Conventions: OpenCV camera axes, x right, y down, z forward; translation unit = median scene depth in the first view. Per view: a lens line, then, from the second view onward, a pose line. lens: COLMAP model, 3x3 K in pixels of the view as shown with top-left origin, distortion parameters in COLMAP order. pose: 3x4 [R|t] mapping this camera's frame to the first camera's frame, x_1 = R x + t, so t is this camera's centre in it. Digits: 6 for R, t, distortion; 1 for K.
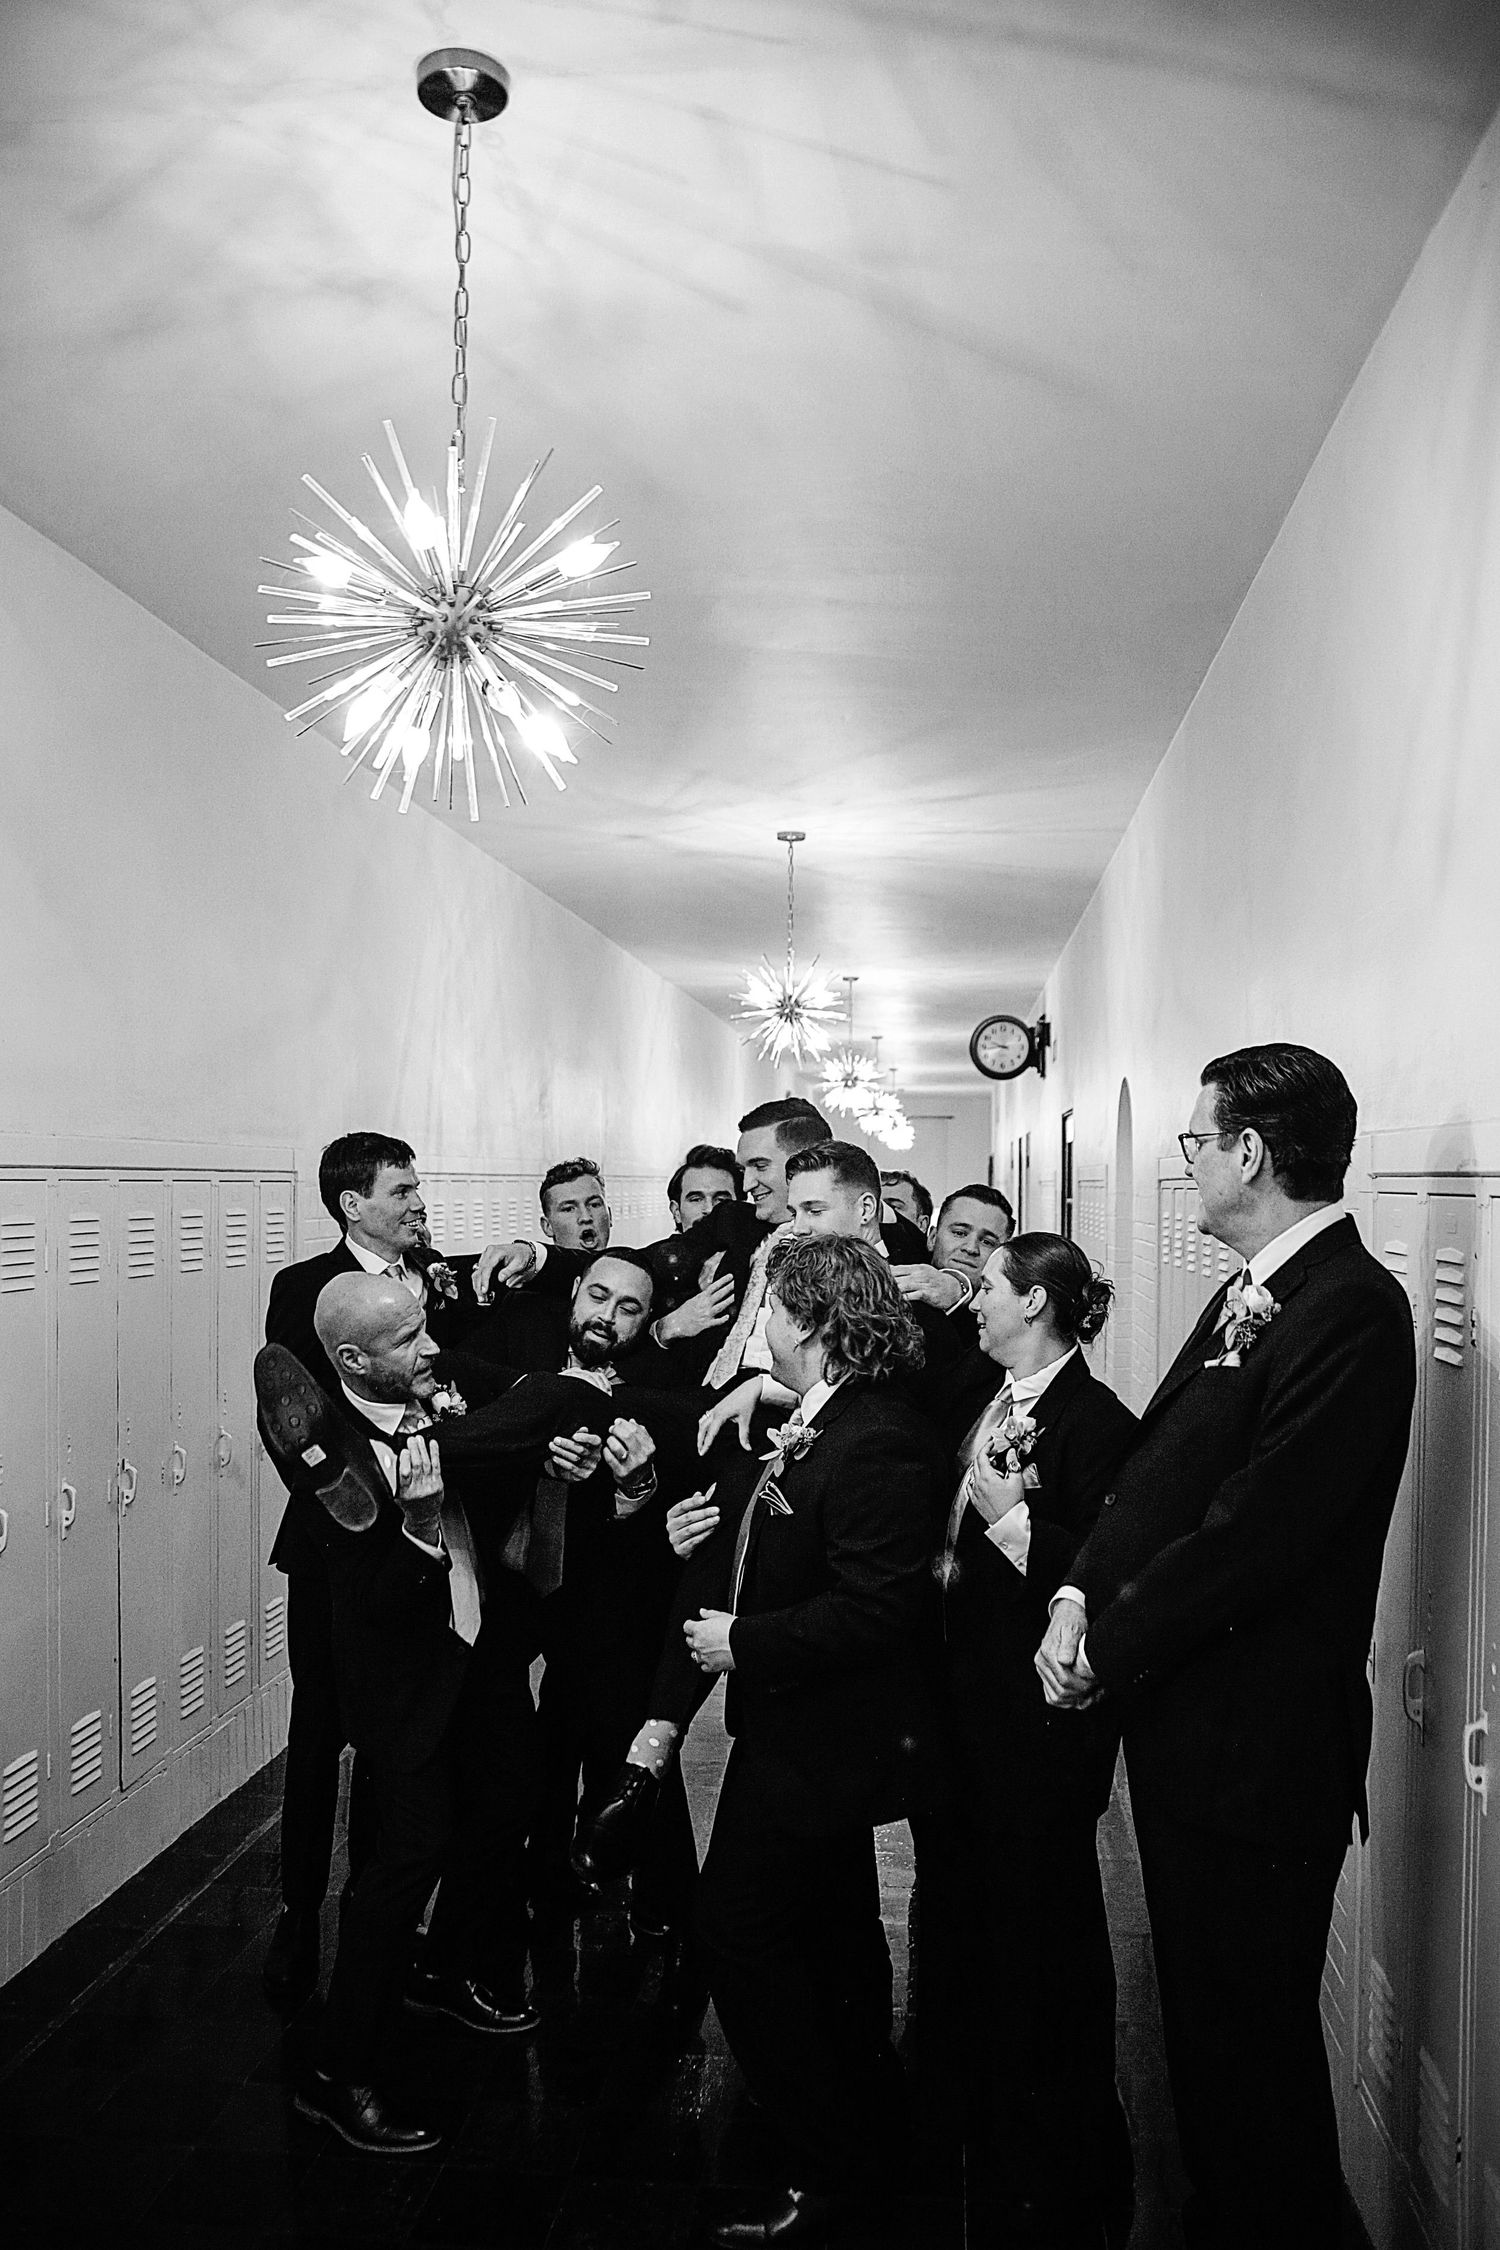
lens RADIAL K [[1801.3, 0, 741.8], [0, 1801.3, 1162.3], [0, 0, 1]] dist [-0.123995, 0.127809]
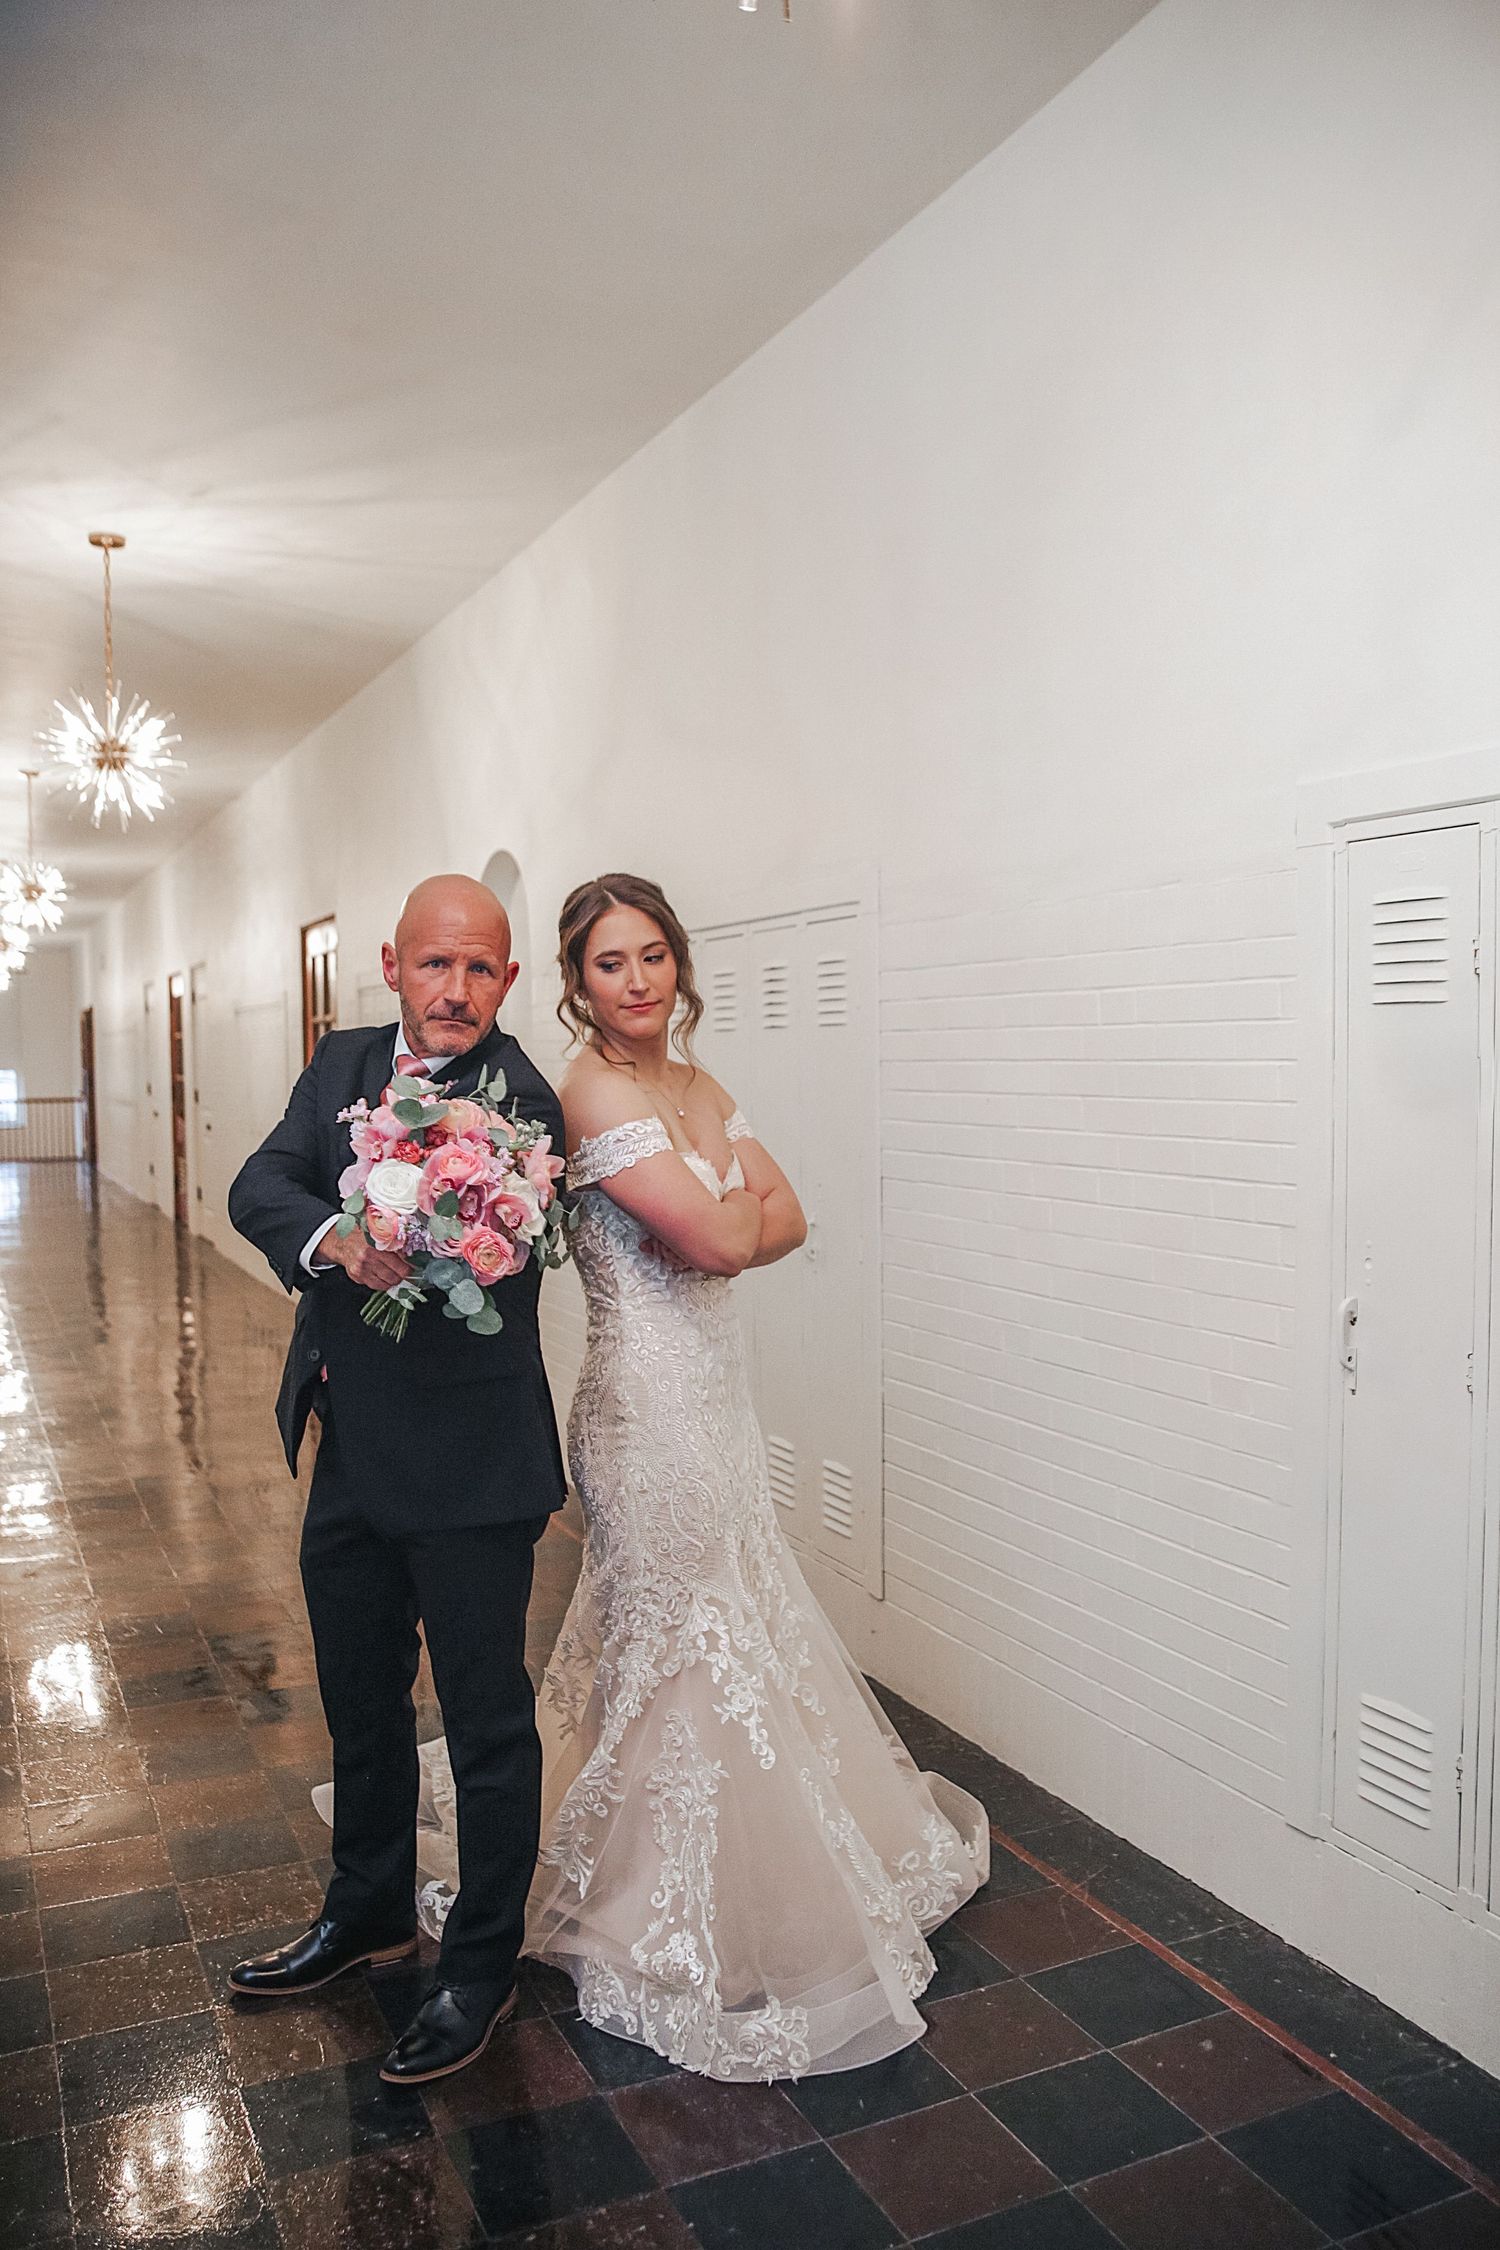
lens RADIAL K [[1801.3, 0, 741.8], [0, 1801.3, 1162.3], [0, 0, 1]] dist [-0.123995, 0.127809]
pose [[0.858336, -0.049548, 0.510689, -0.247606], [0.013970, 0.997214, 0.073270, 0.073832], [-0.512897, -0.055756, 0.856638, 0.269782]]
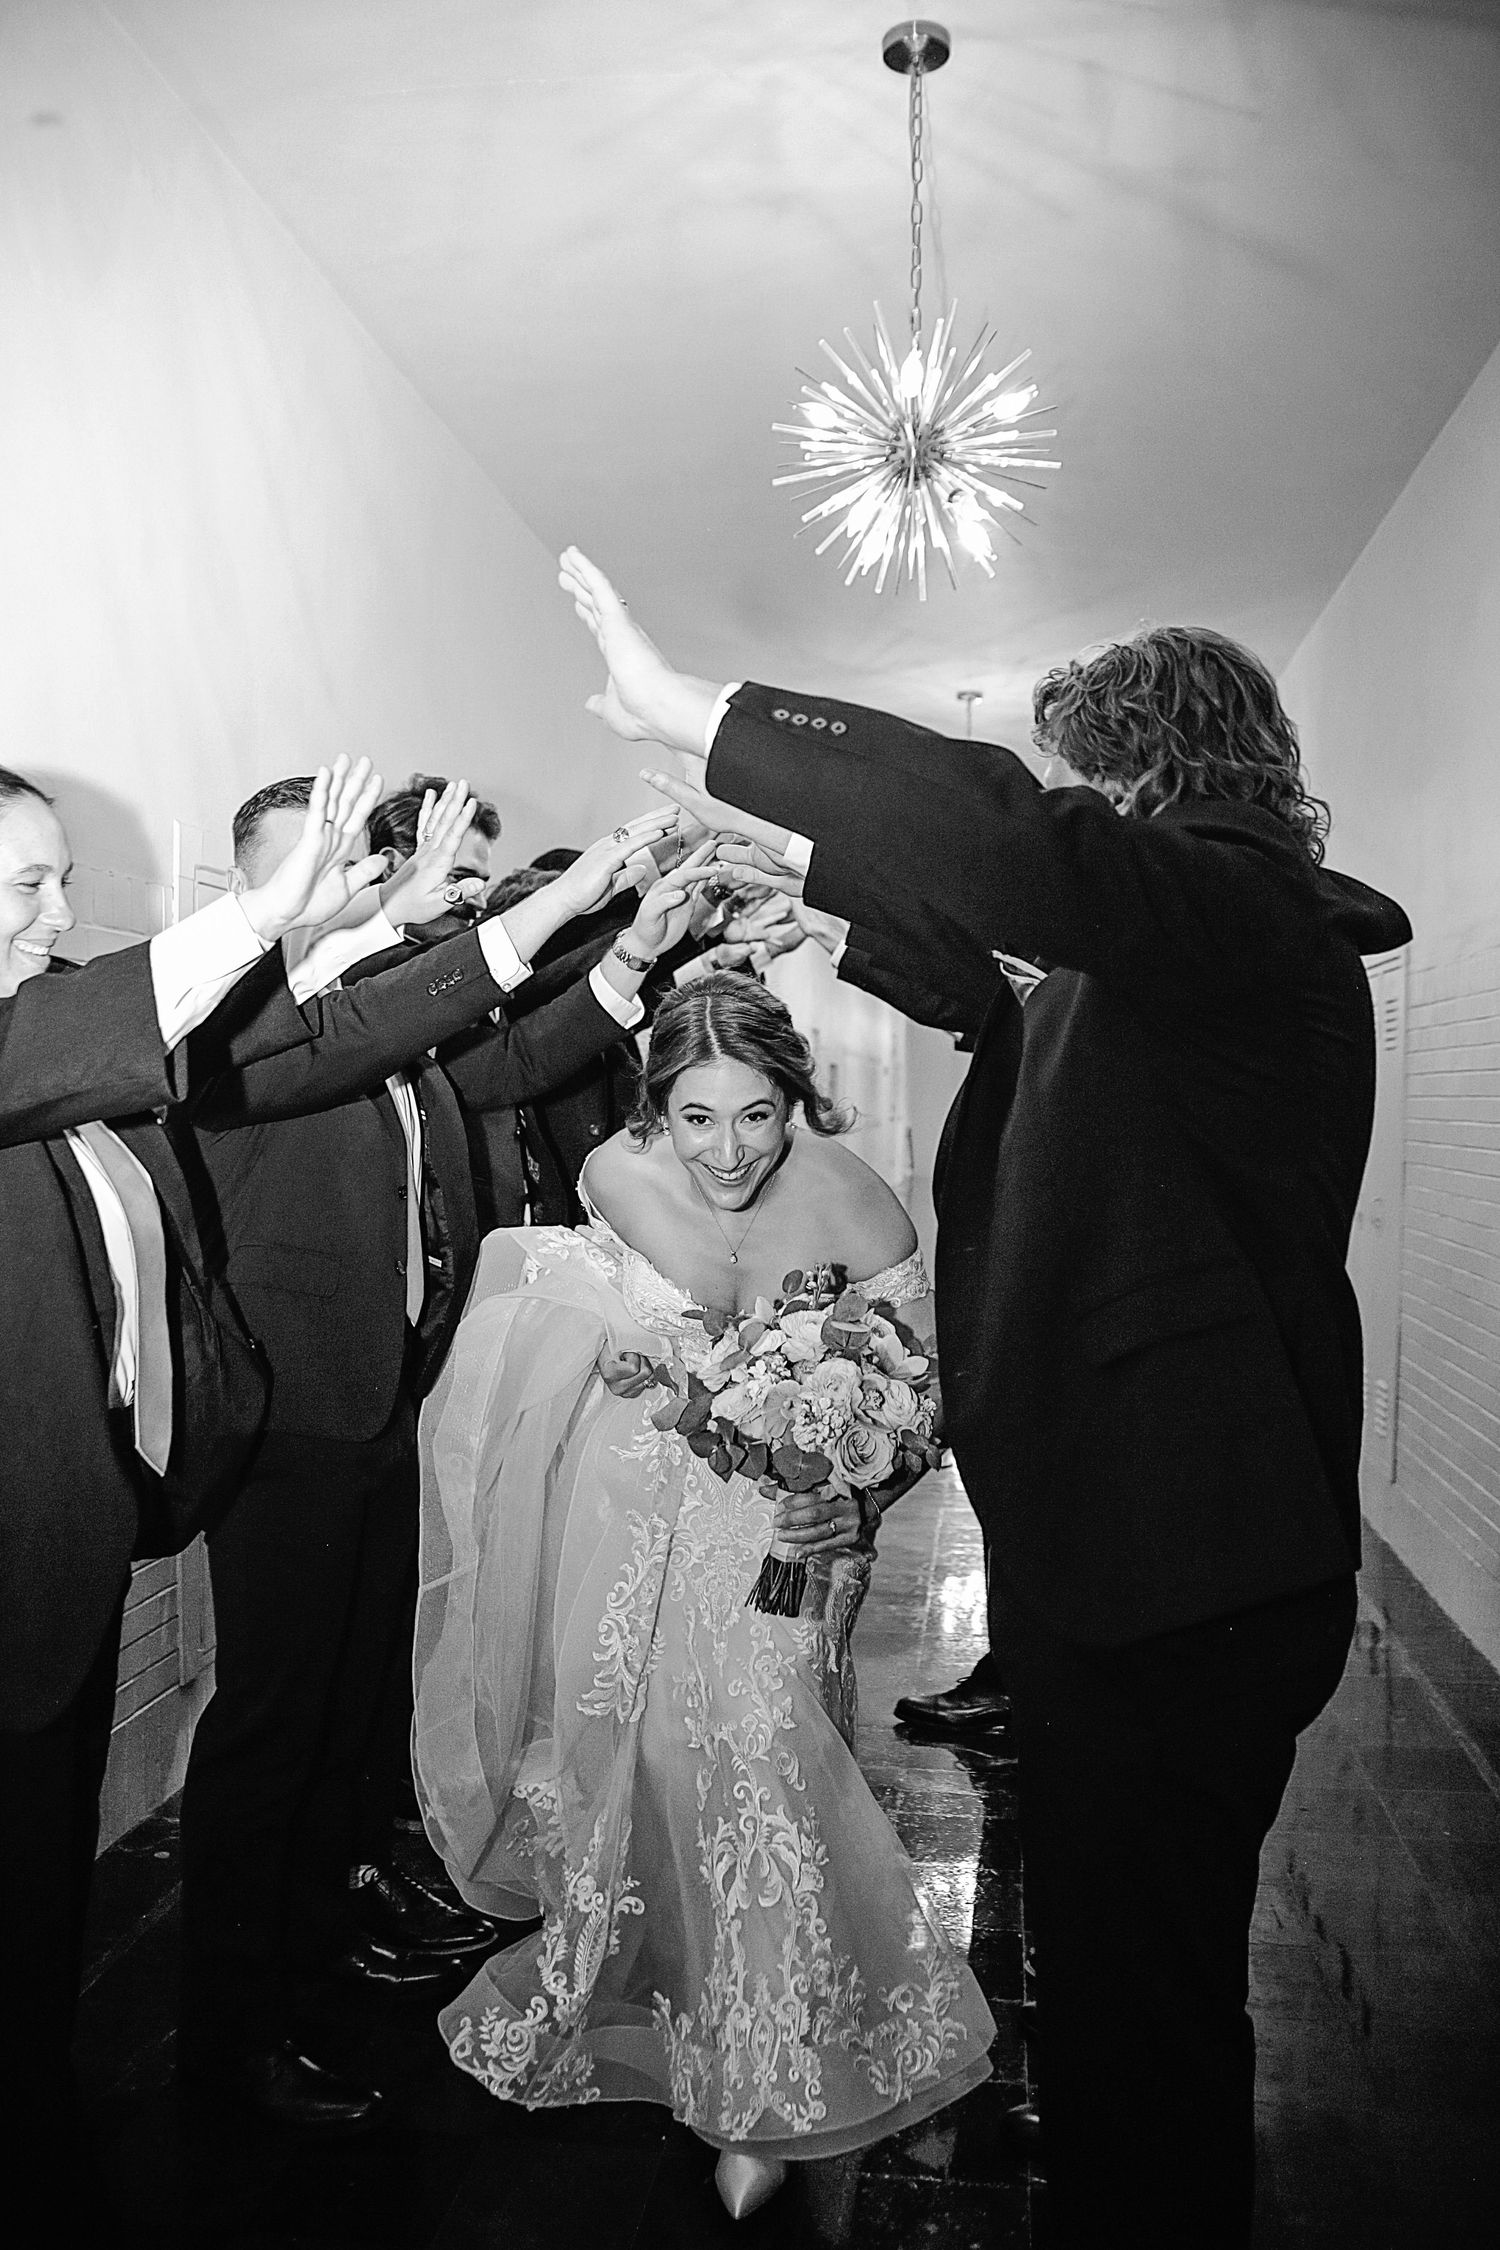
lens RADIAL K [[1801.3, 0, 741.8], [0, 1801.3, 1162.3], [0, 0, 1]] dist [-0.123995, 0.127809]
pose [[0.999513, -0.000148, -0.031191, -0.133166], [0.001592, 0.998927, 0.046276, 0.093725], [0.031151, -0.046303, 0.998442, -0.203762]]
